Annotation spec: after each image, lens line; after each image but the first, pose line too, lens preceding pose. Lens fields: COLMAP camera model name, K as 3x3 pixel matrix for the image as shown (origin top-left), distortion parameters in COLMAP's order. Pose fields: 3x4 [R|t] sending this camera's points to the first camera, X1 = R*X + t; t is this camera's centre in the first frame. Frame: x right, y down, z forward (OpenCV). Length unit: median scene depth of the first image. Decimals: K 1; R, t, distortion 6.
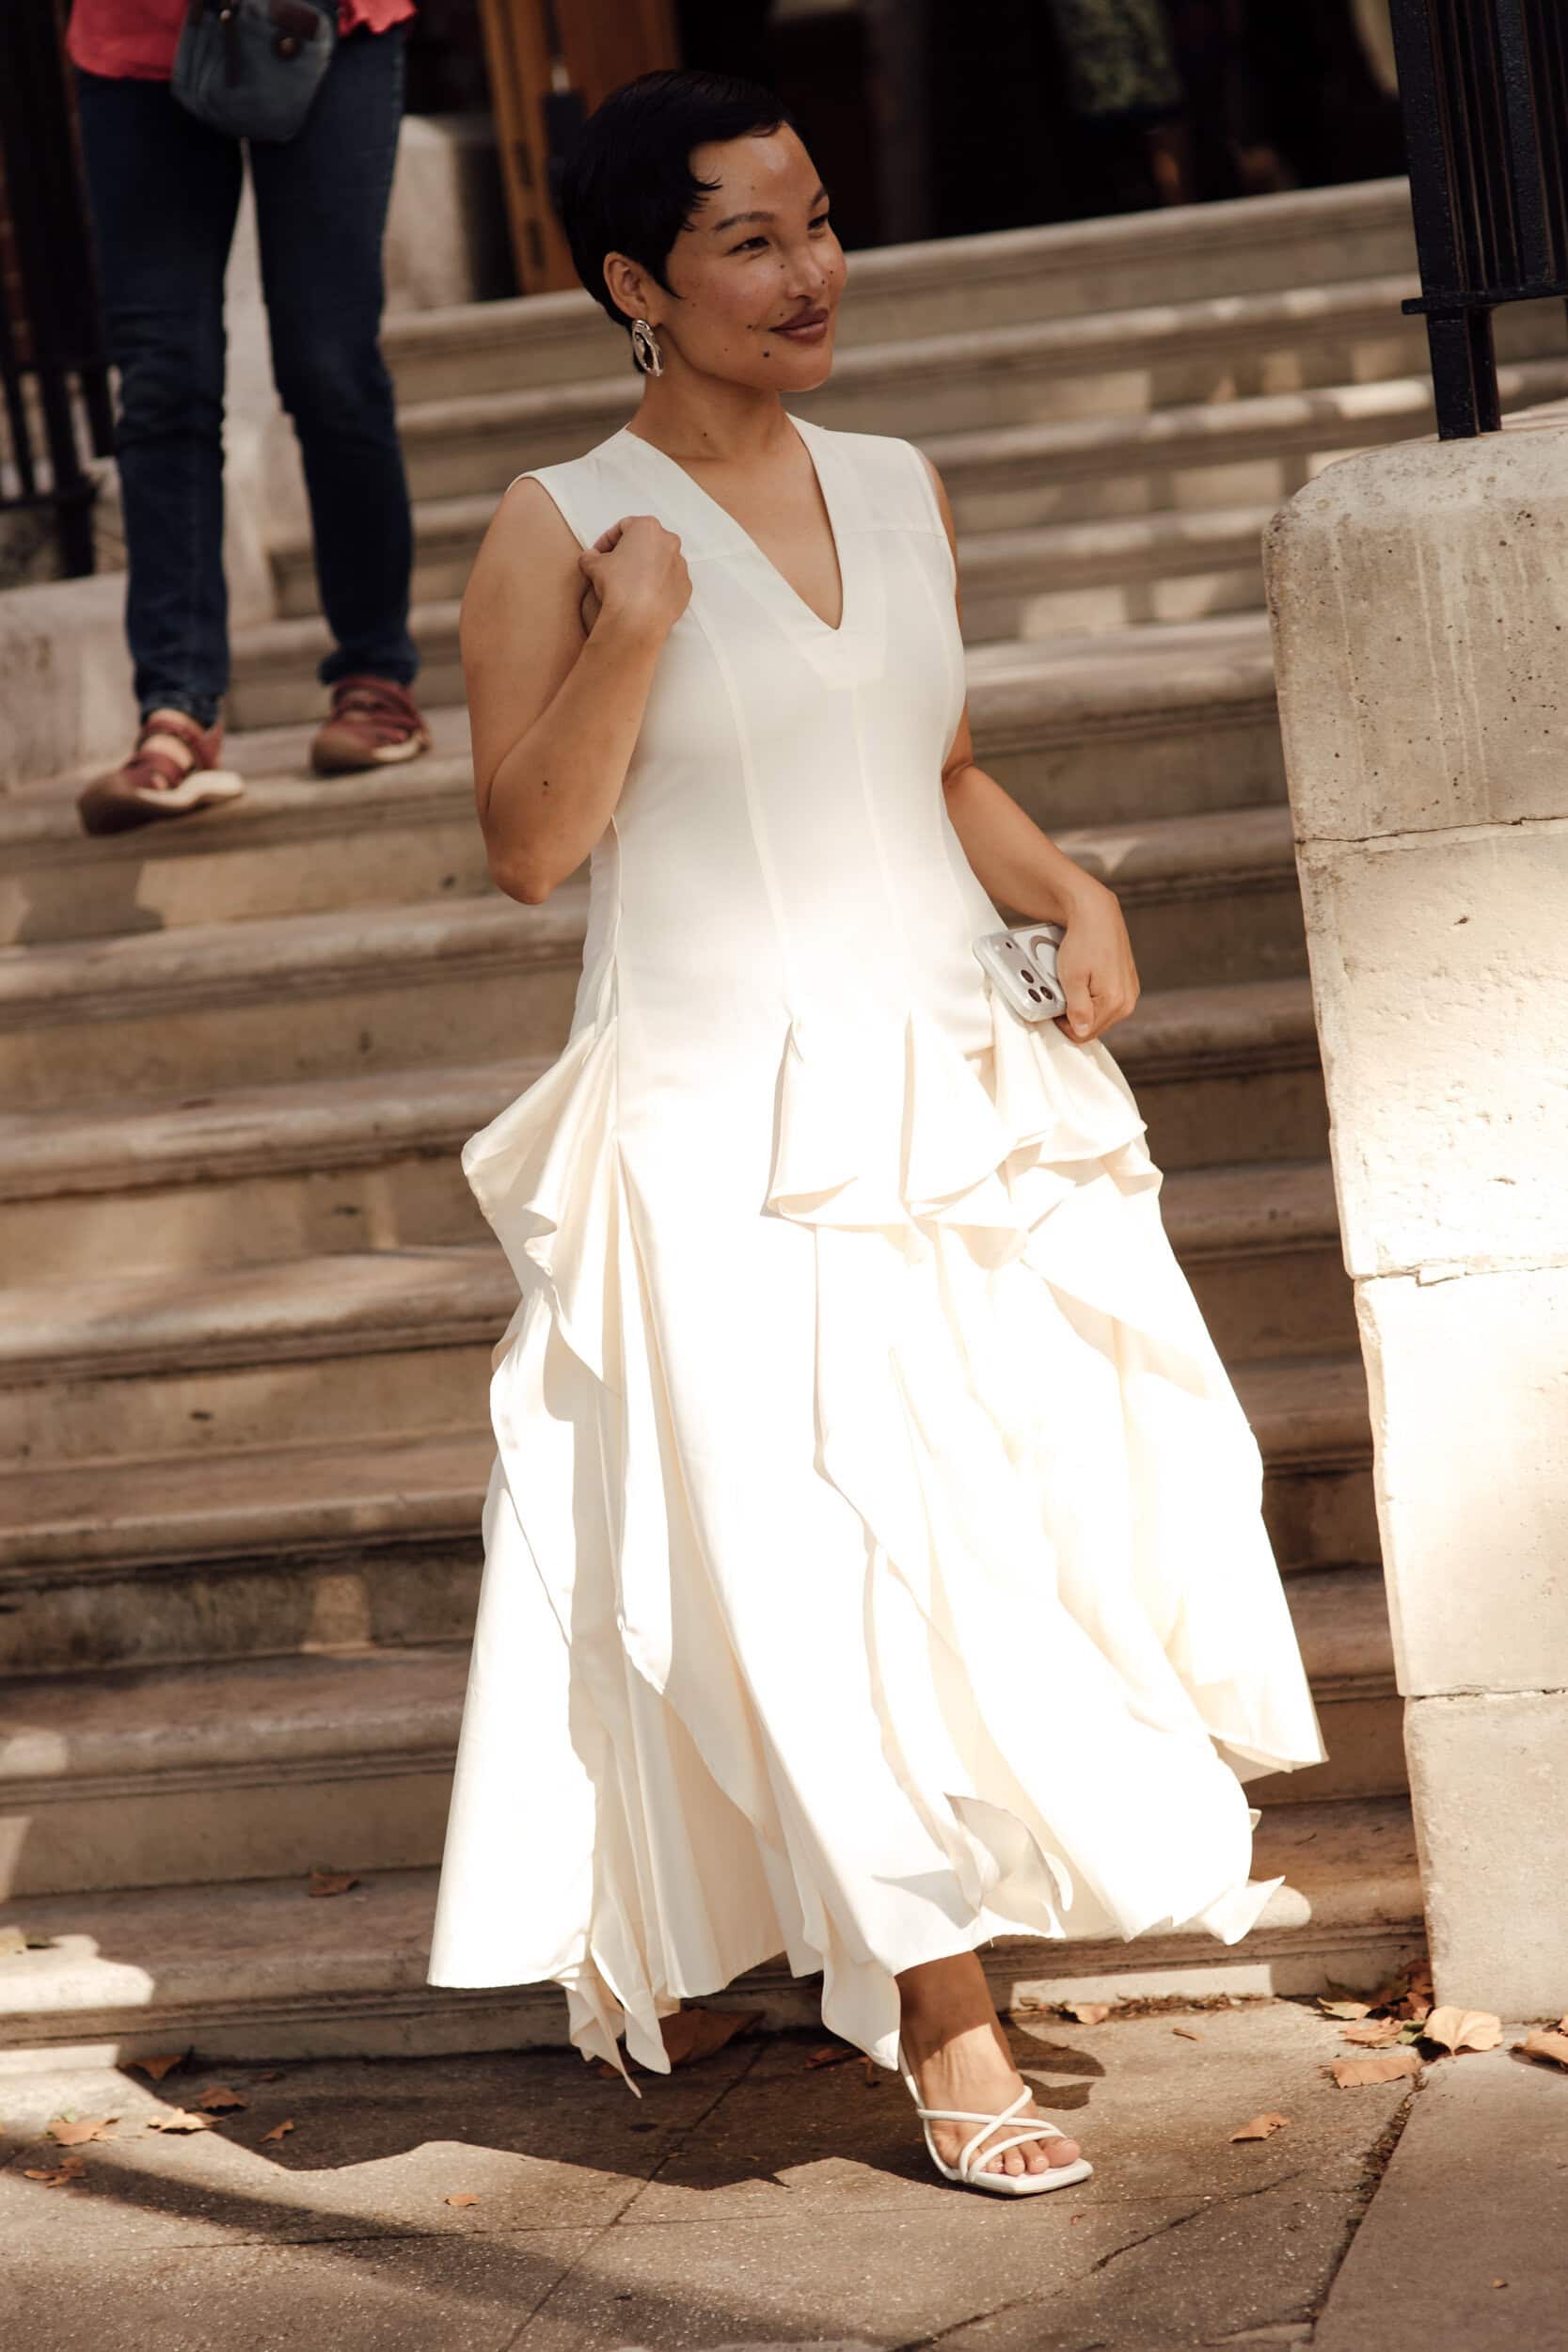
lens RADIAL K [[6488.2, 0, 784.0], [0, 6488.2, 1176.0], [0, 0, 1]] dist [0.030374, -0.627715]
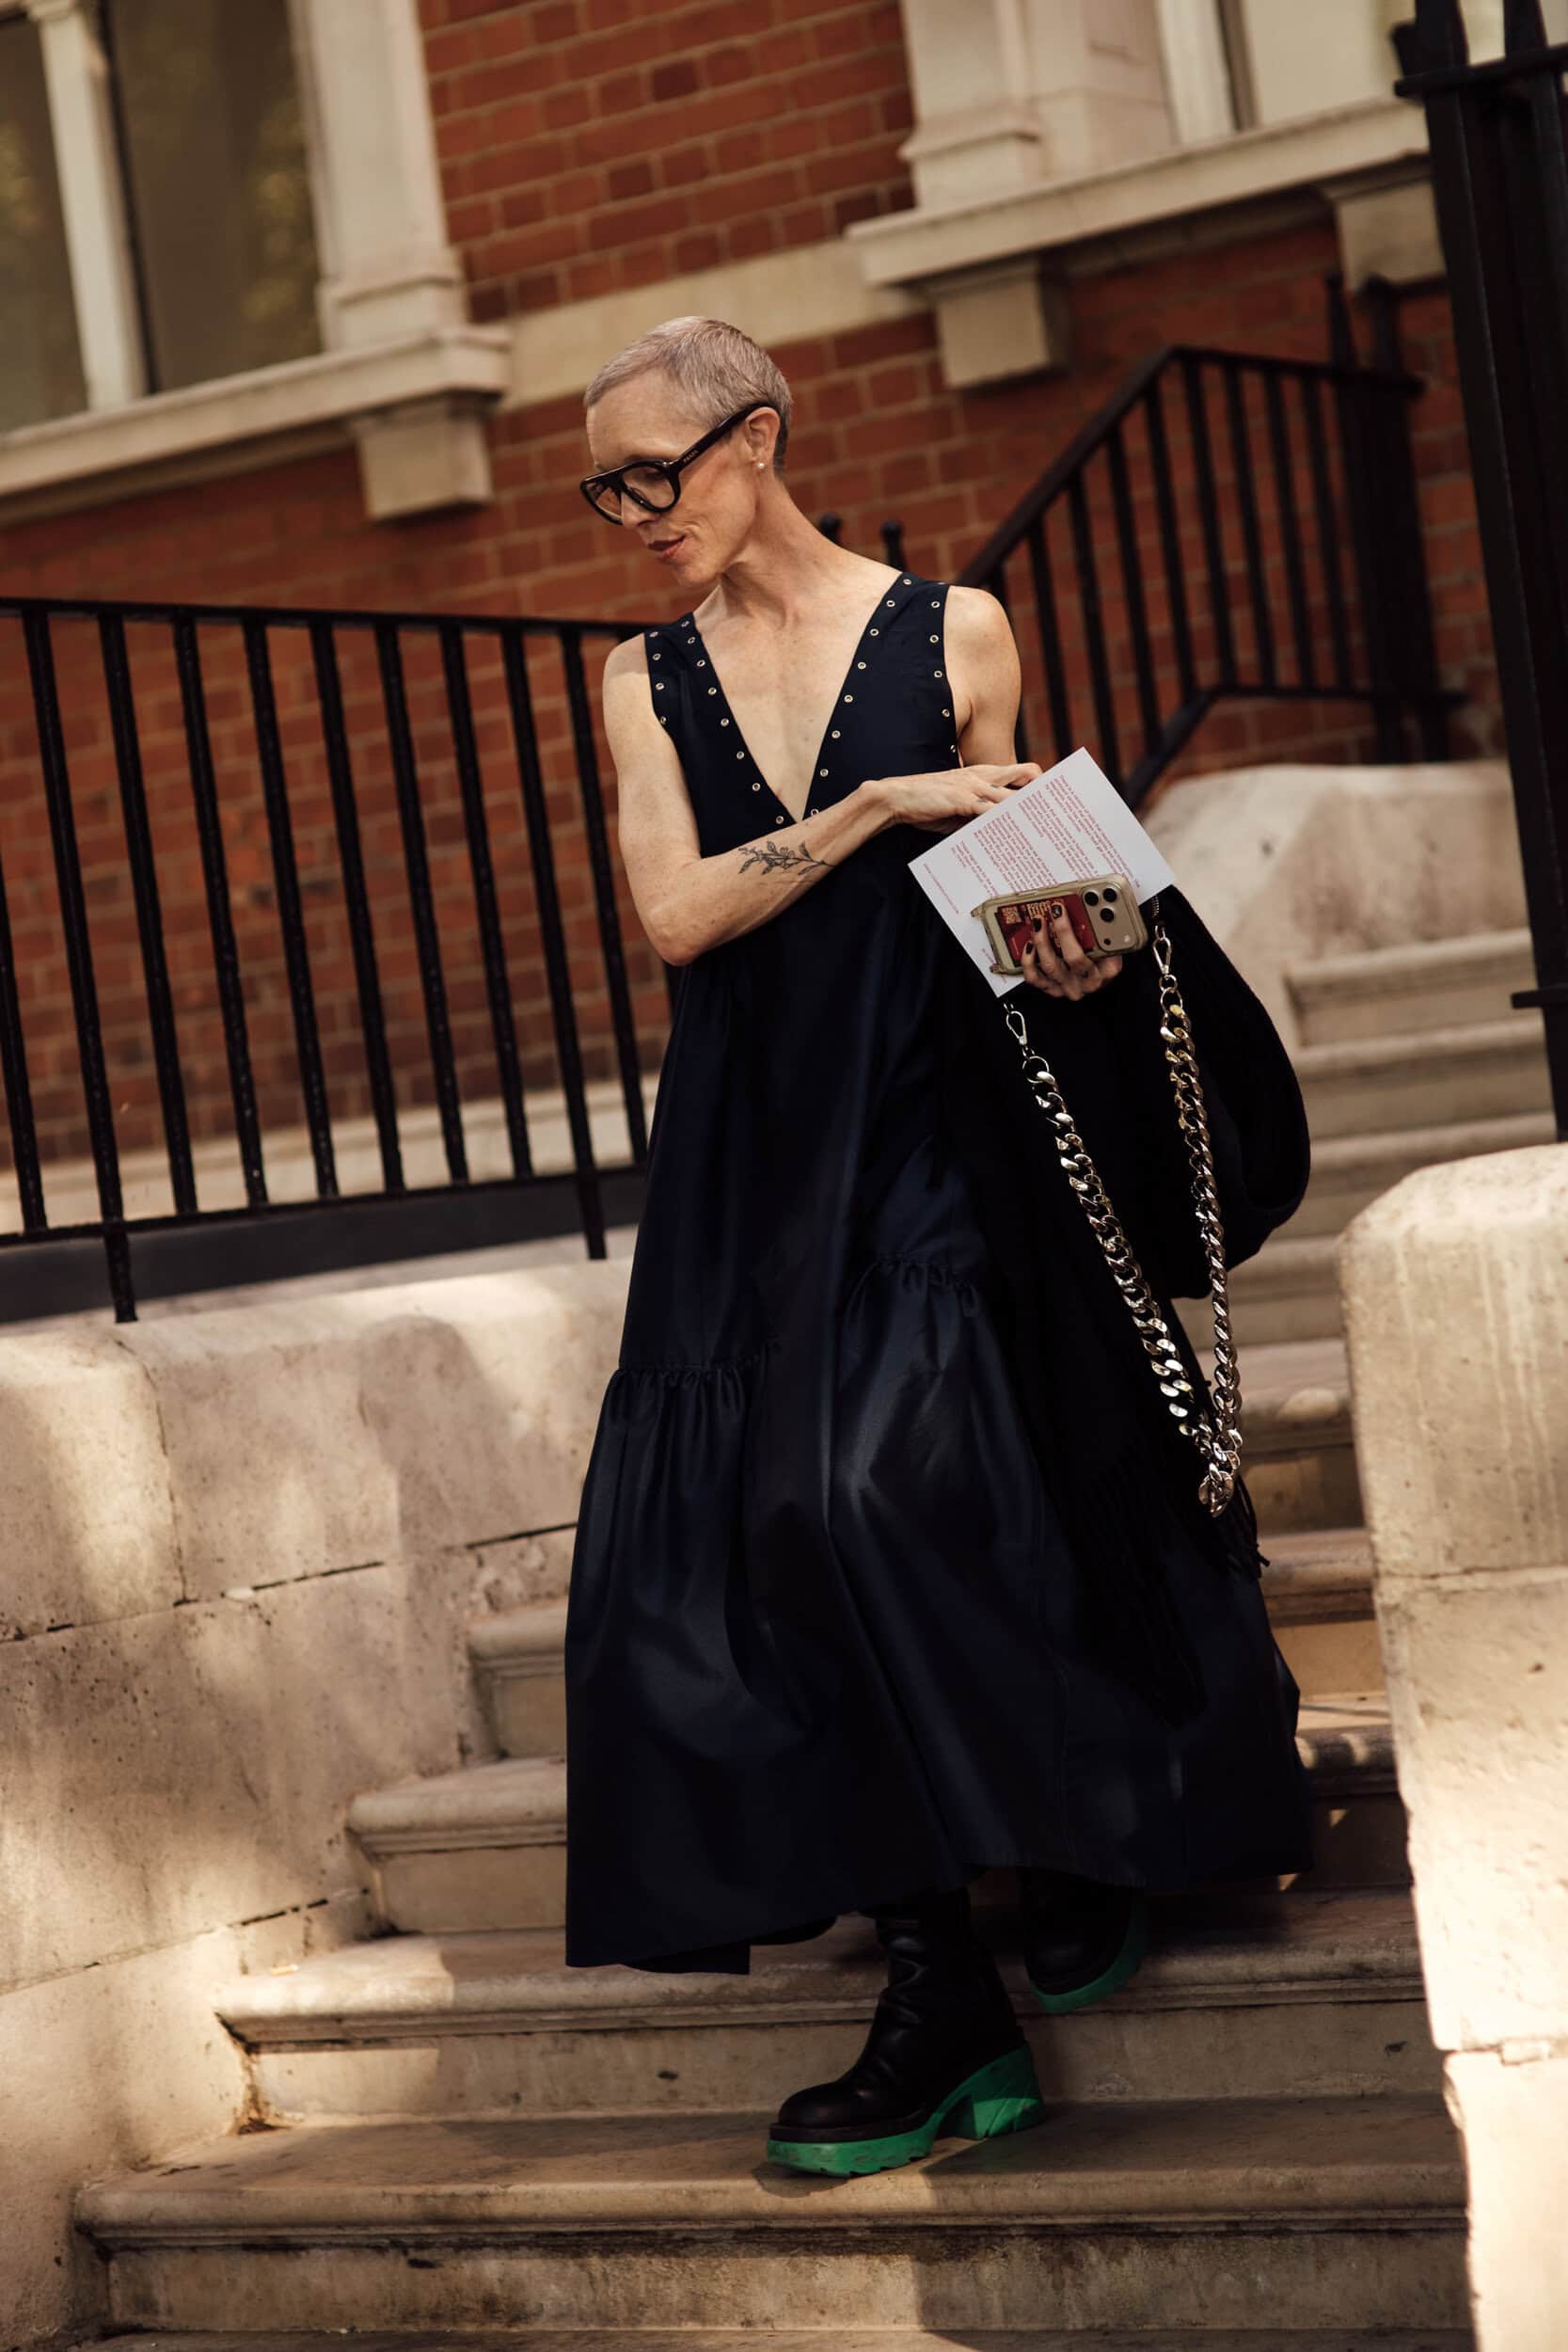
lens RADIAL K [[5663.3, 0, 784.0], [0, 5663.3, 1176.0], [0, 0, 1]] dist [0.073675, -0.447088]
pose [[0.941171, 0.004953, -0.337894, 0.273305], [-0.032012, 0.996703, -0.074557, -0.045264], [0.336411, 0.080988, 0.938226, 0.206308]]
